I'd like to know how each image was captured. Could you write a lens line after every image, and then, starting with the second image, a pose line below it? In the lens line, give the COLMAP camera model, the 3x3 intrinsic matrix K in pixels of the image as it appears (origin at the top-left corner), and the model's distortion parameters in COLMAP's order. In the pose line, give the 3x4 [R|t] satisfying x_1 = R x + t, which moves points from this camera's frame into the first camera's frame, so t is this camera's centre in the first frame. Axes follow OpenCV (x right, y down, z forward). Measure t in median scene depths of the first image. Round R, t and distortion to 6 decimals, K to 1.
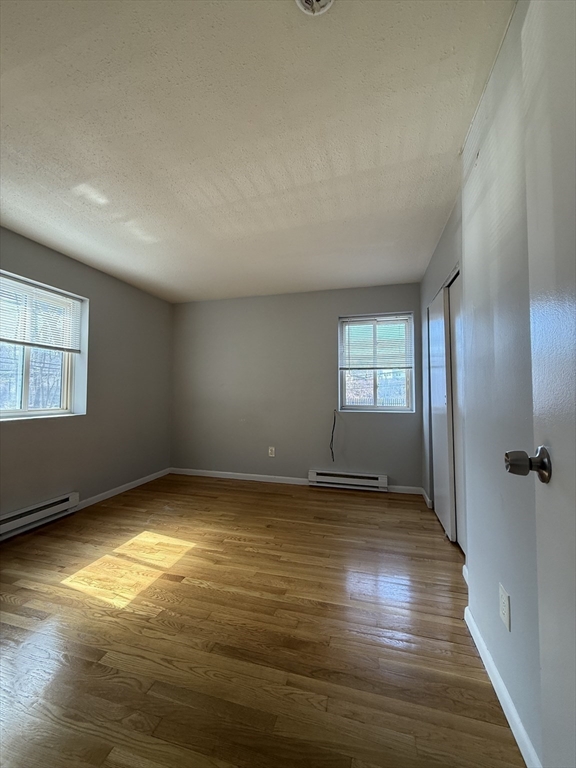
lens RADIAL K [[306.5, 0, 288.5], [0, 306.5, 381.7], [0, 0, 1]] dist [-0.000377, 0.000055]
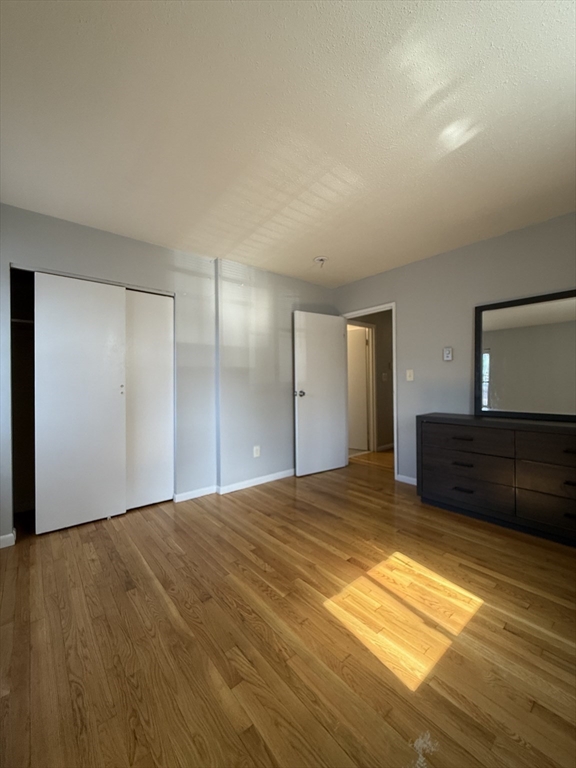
lens RADIAL K [[306.5, 0, 288.5], [0, 306.5, 381.7], [0, 0, 1]] dist [-0.000377, 0.000055]
pose [[-0.823954, 0.003488, 0.566646, -0.663608], [-0.016523, 0.999408, -0.030178, 0.062379], [-0.566416, -0.034228, -0.823409, 1.722807]]
